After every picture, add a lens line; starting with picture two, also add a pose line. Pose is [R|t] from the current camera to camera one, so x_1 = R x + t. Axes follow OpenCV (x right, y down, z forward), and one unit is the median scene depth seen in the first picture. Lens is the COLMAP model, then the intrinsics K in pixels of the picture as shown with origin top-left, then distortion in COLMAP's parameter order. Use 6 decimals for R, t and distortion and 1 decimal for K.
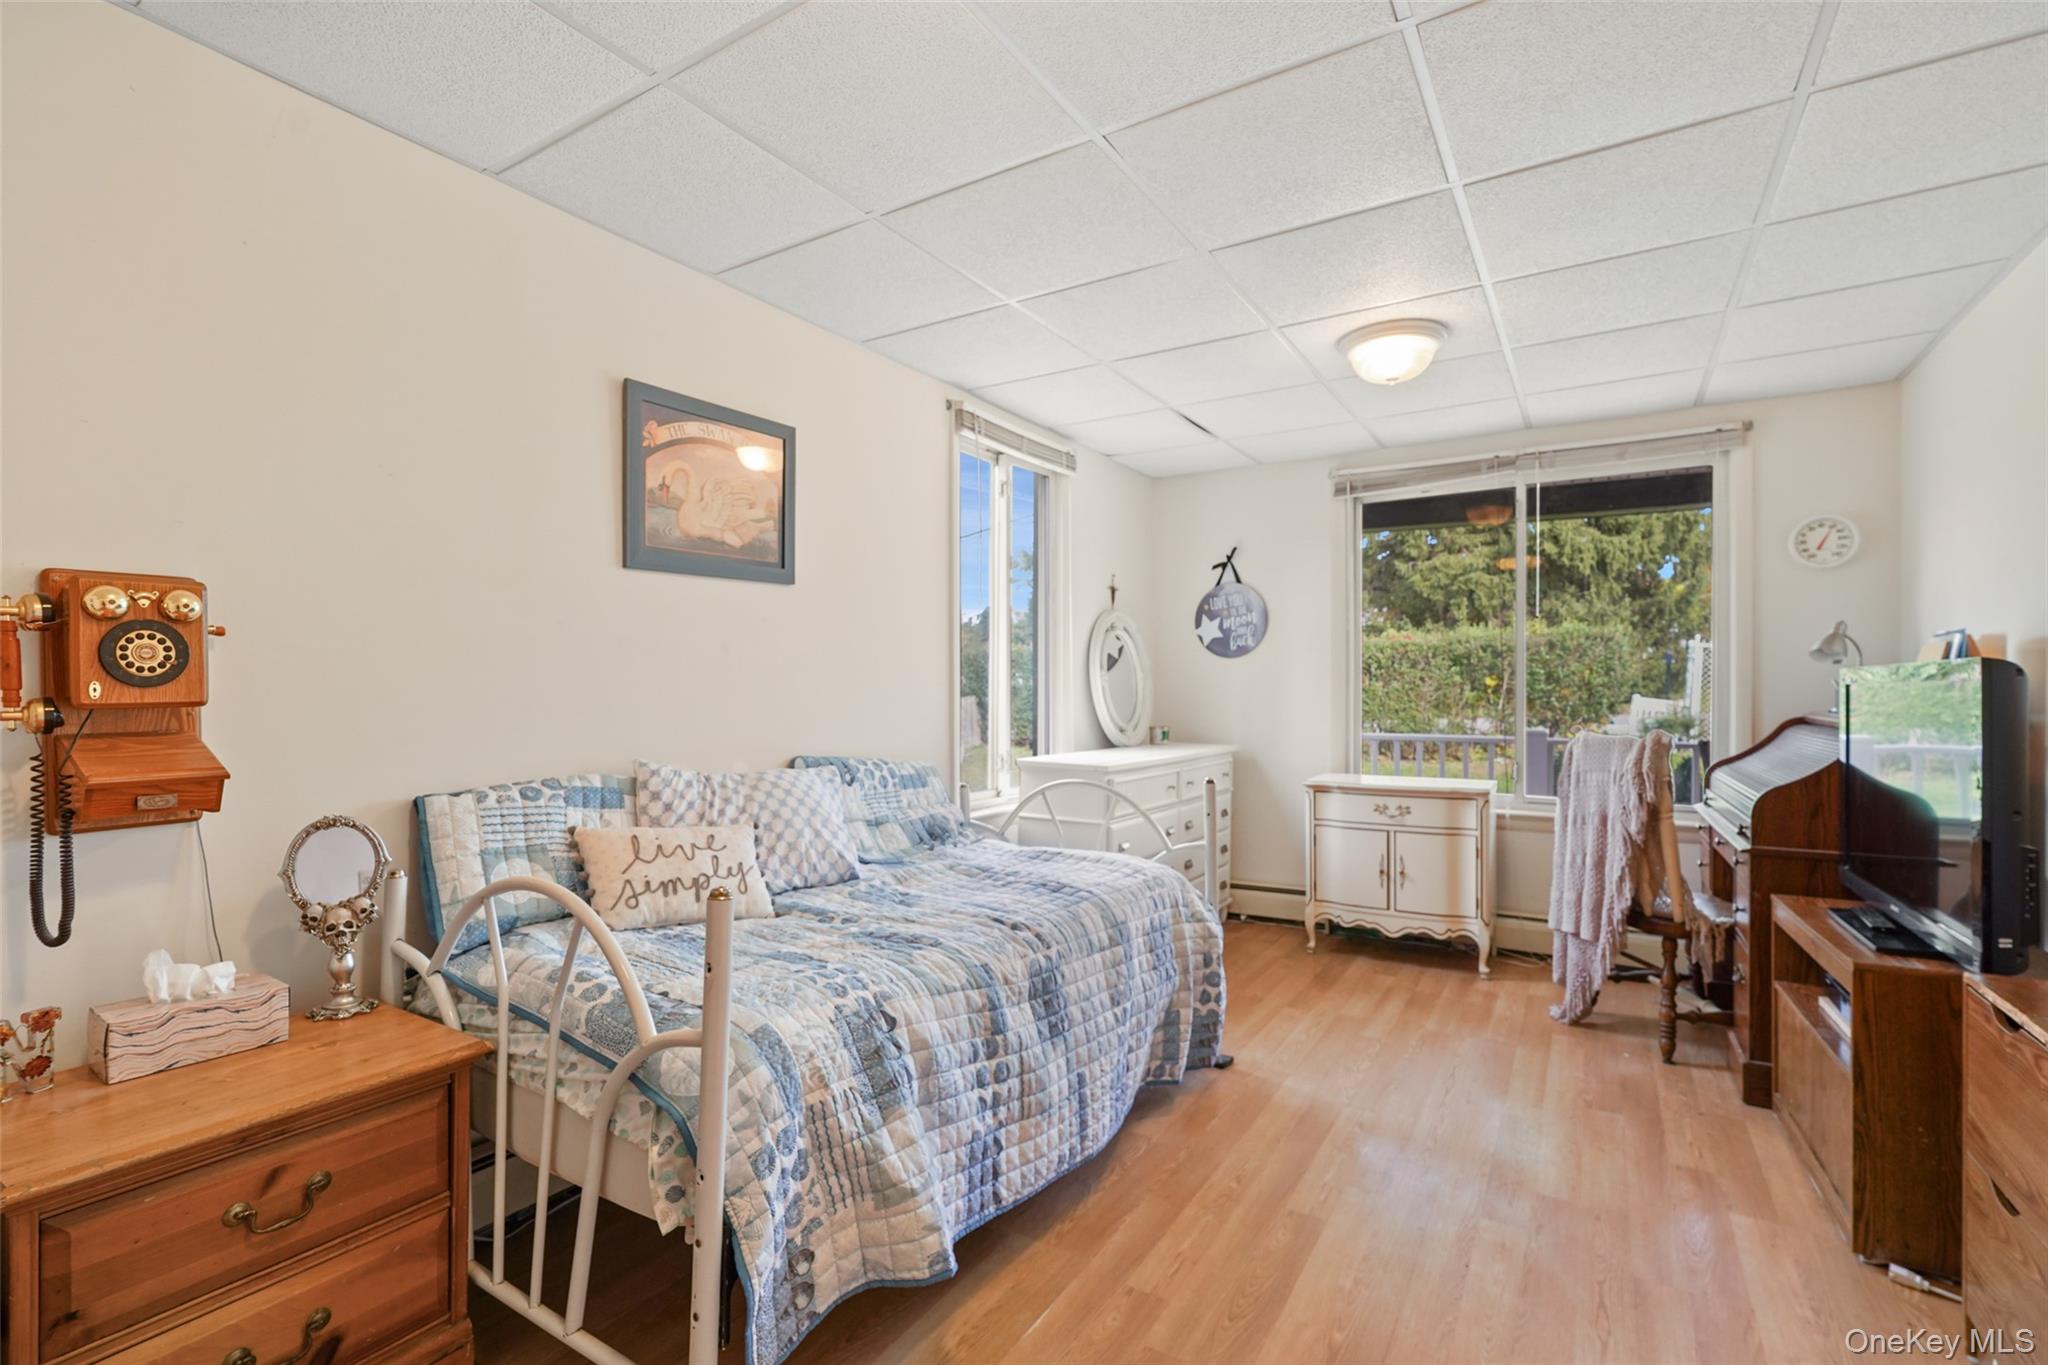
lens RADIAL K [[937.5, 0, 1028.9], [0, 937.5, 686.8], [0, 0, 1]] dist [-0.006609, 0.005505]
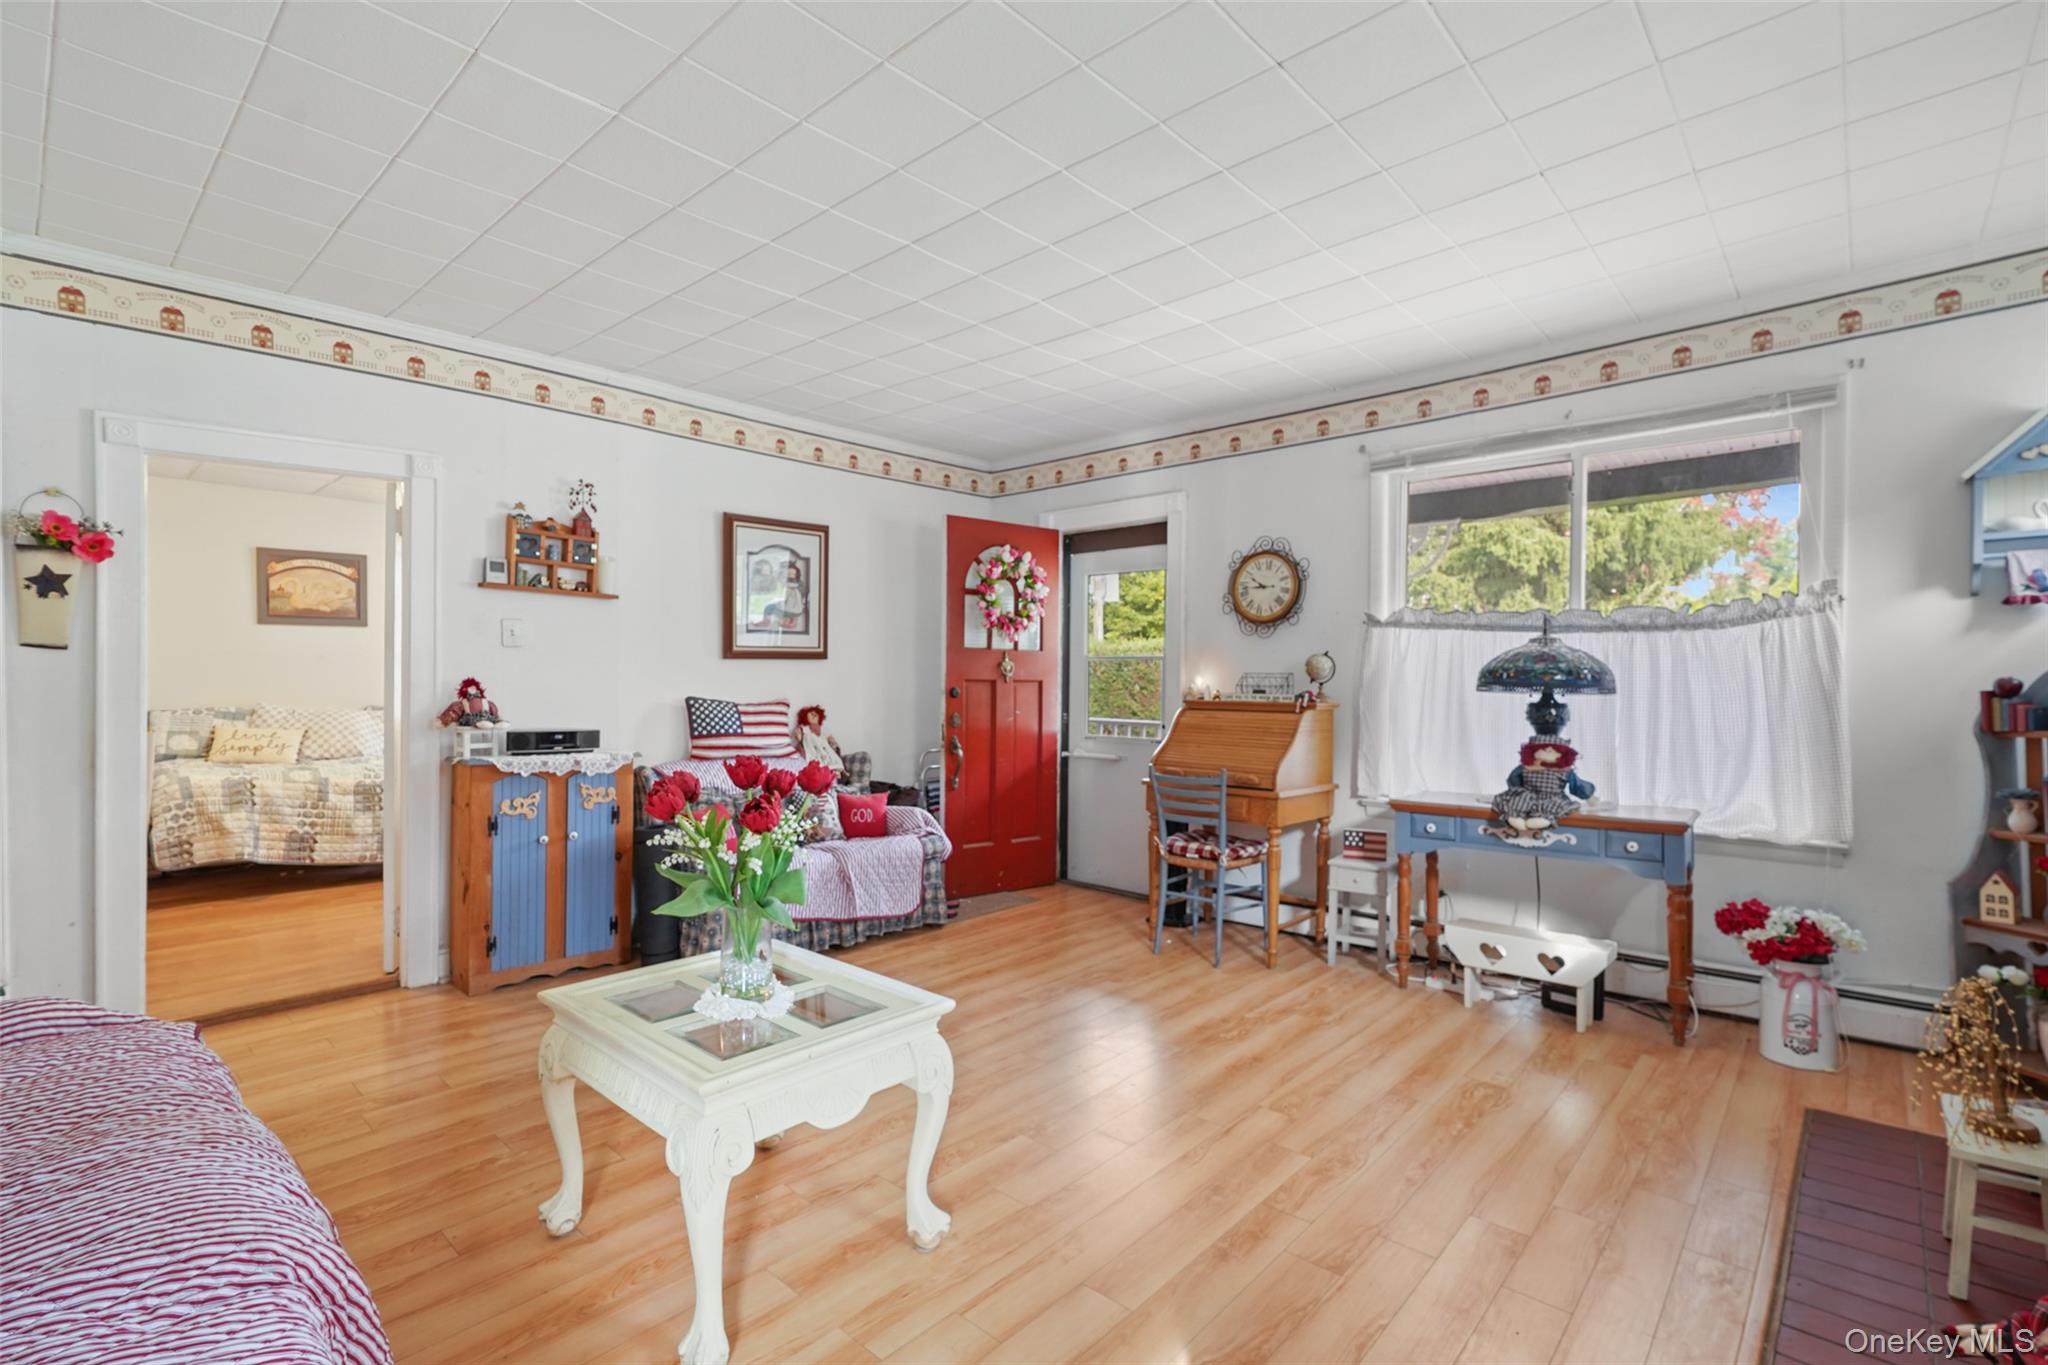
lens RADIAL K [[937.5, 0, 1012.1], [0, 937.5, 681.2], [0, 0, 1]] dist [-0.006609, 0.005505]
pose [[0.984193, 0.012652, -0.176649, 1.973621], [-0.011969, 0.999916, 0.004928, -0.013049], [0.176696, -0.002736, 0.984262, -1.075900]]
